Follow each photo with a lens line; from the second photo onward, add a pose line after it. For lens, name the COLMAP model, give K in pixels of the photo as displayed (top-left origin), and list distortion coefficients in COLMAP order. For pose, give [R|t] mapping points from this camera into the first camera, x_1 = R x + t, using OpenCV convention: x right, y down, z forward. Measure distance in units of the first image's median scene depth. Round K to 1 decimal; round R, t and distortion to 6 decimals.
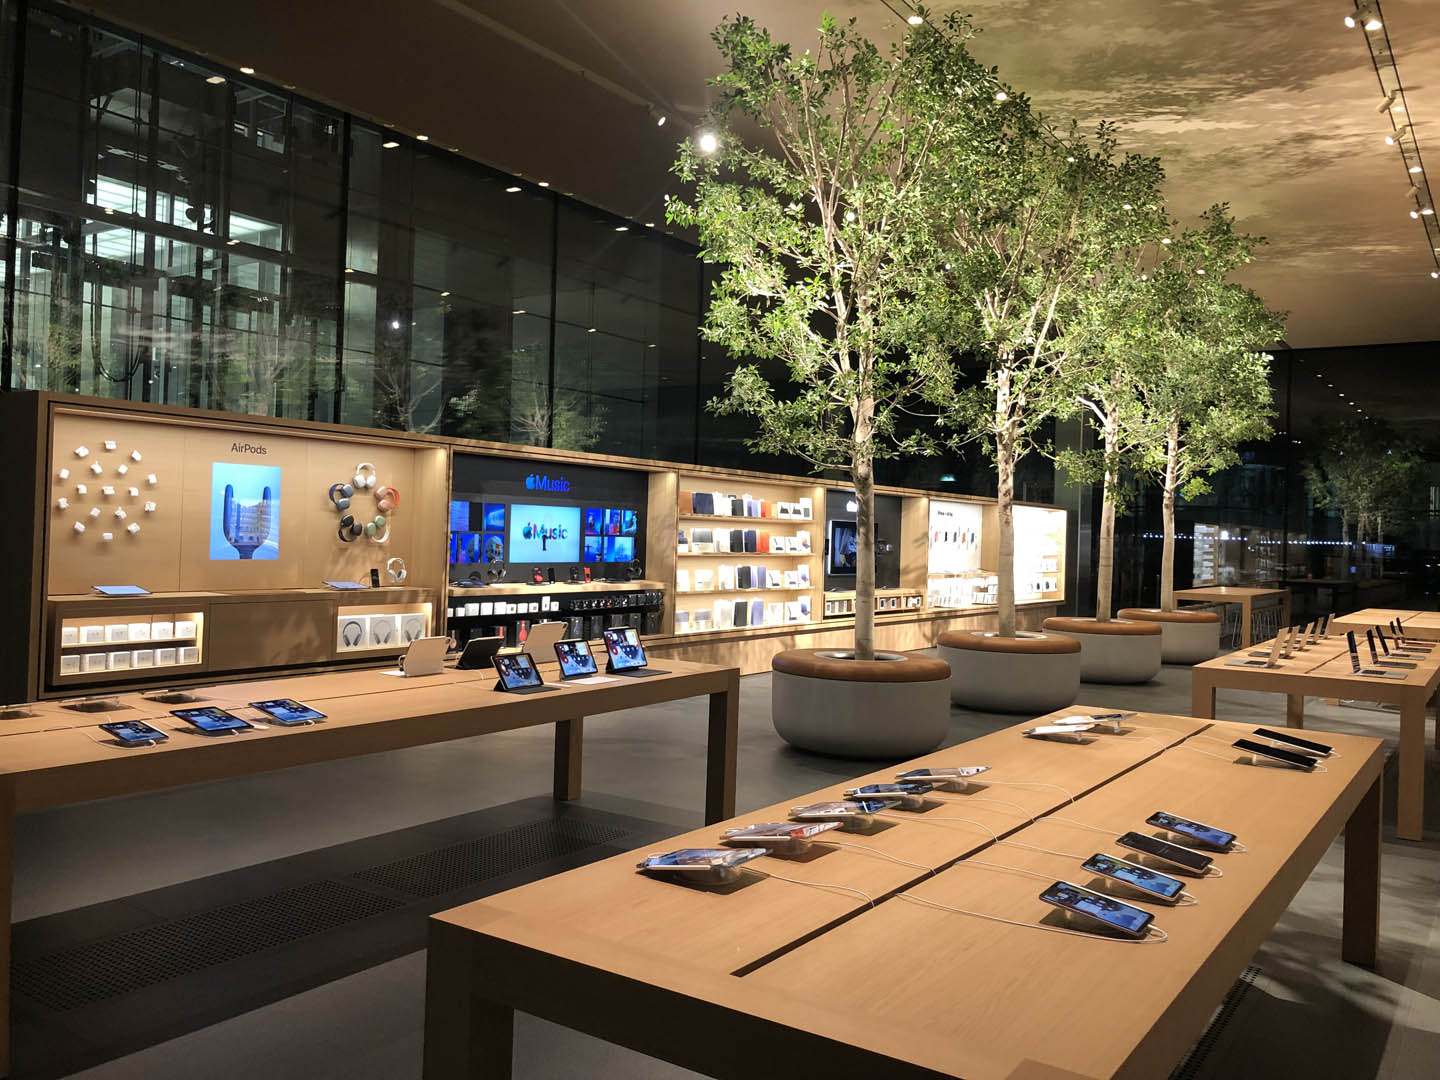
lens RADIAL K [[1185.6, 0, 719.2], [0, 1185.6, 535.0], [0, 0, 1]] dist [0.012638, -0.016002]
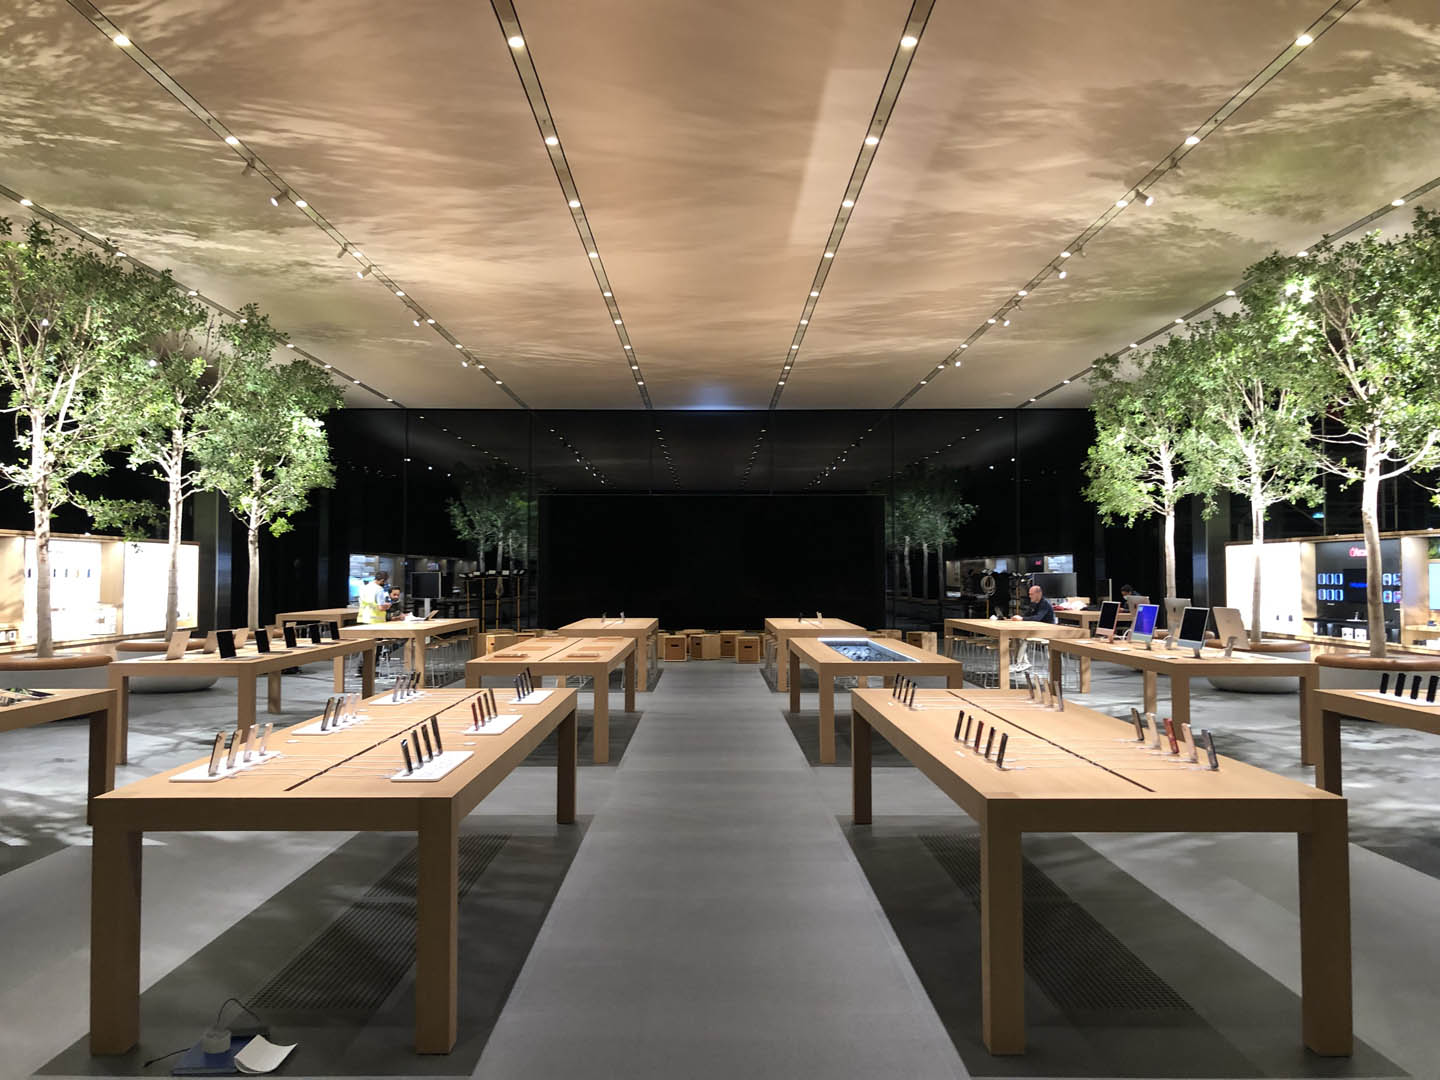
lens RADIAL K [[1185.6, 0, 715.4], [0, 1185.6, 535.8], [0, 0, 1]] dist [0.012638, -0.016002]
pose [[0.823101, -0.011137, 0.567787, 0.110830], [0.025625, 0.999518, -0.017542, 0.002864], [-0.567317, 0.028989, 0.822989, -0.321594]]
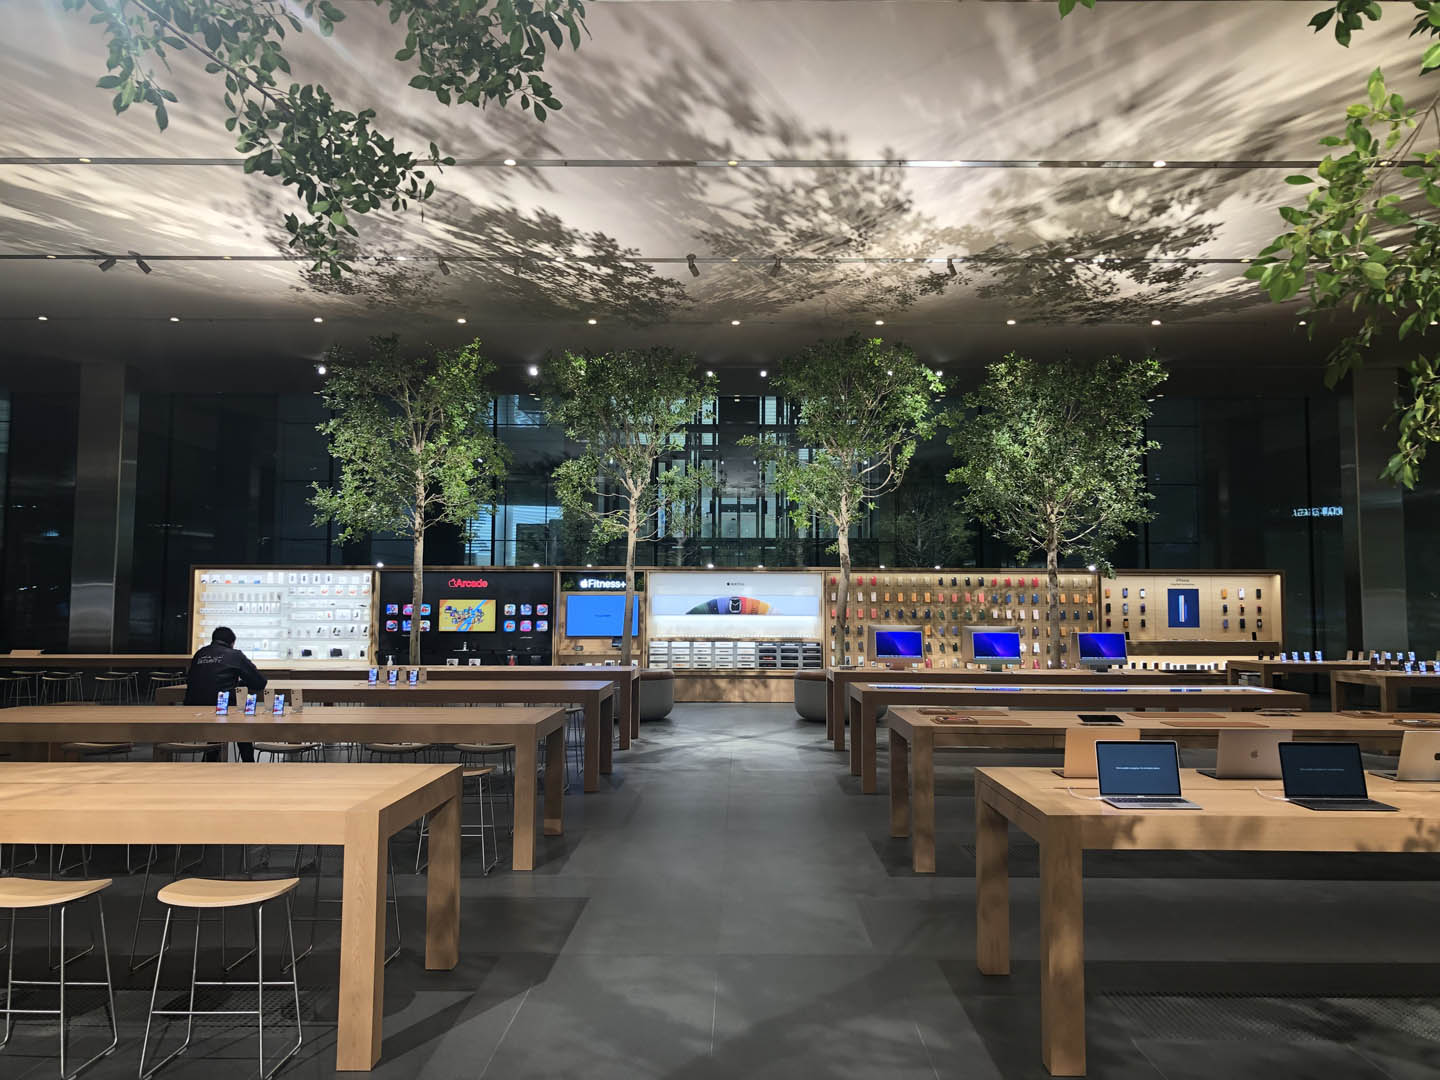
lens RADIAL K [[1185.6, 0, 709.4], [0, 1185.6, 528.1], [0, 0, 1]] dist [0.012638, -0.016002]
pose [[-0.550121, 0.025915, 0.834683, 0.173304], [-0.020615, 0.998792, -0.044597, 0.009964], [-0.834831, -0.041741, -0.548922, 1.097437]]
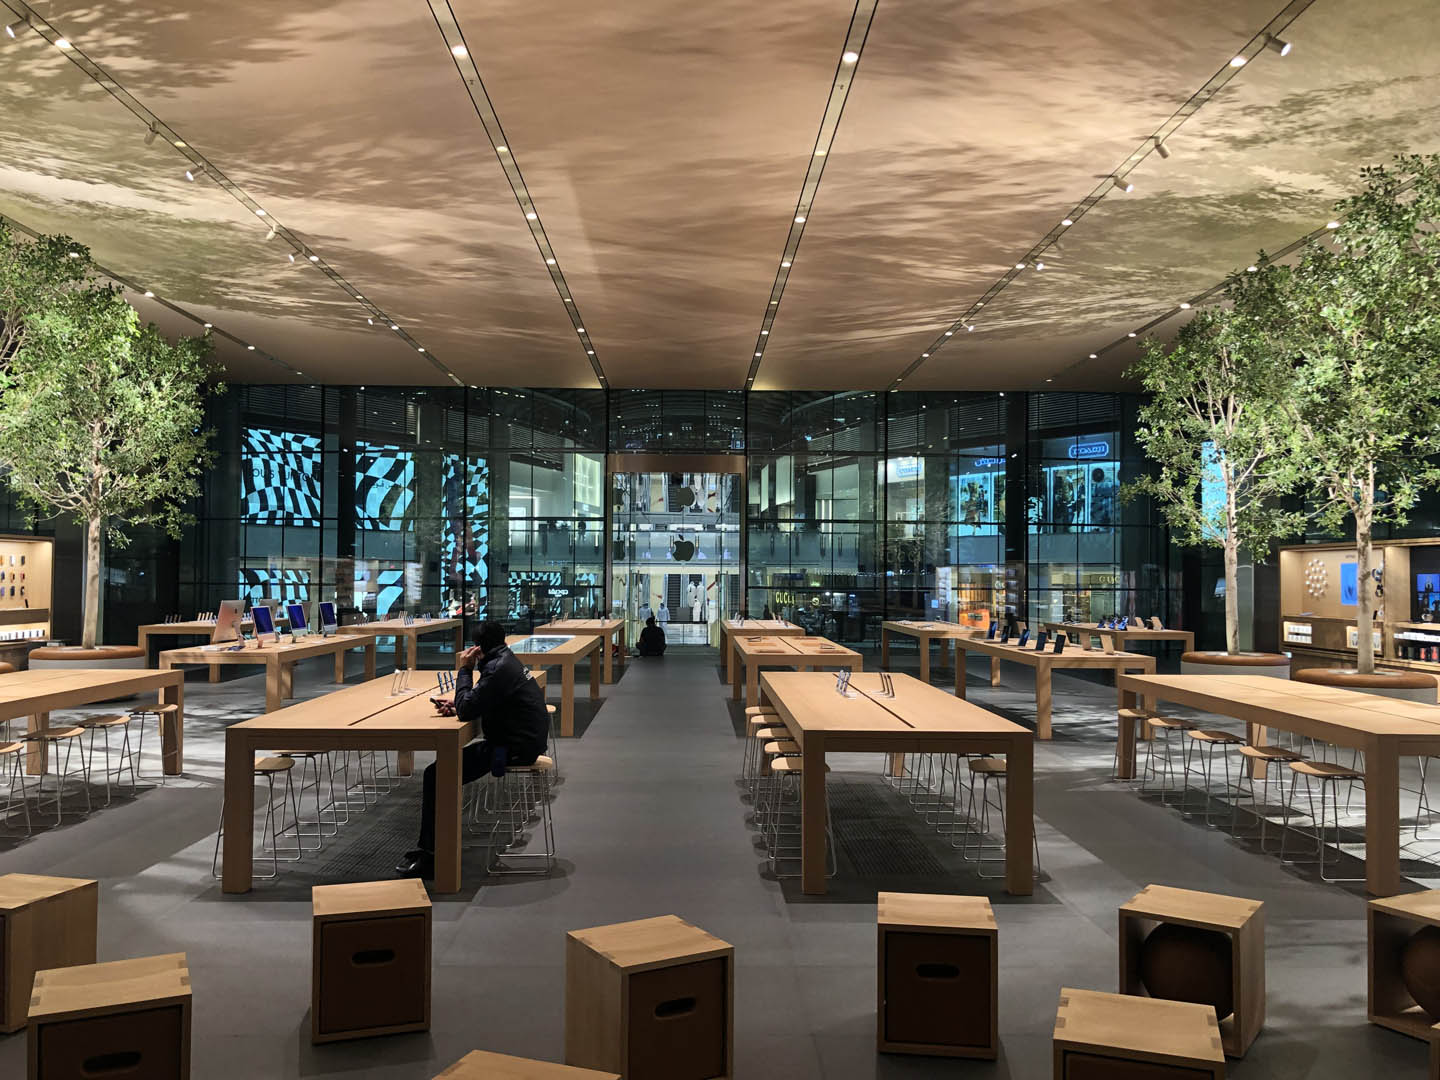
lens RADIAL K [[1185.6, 0, 733.0], [0, 1185.6, 540.7], [0, 0, 1]] dist [0.012638, -0.016002]
pose [[-0.804468, -0.054248, -0.591514, 1.277018], [-0.032406, 0.998346, -0.047486, 0.030339], [0.593111, -0.019032, -0.804896, 1.428472]]
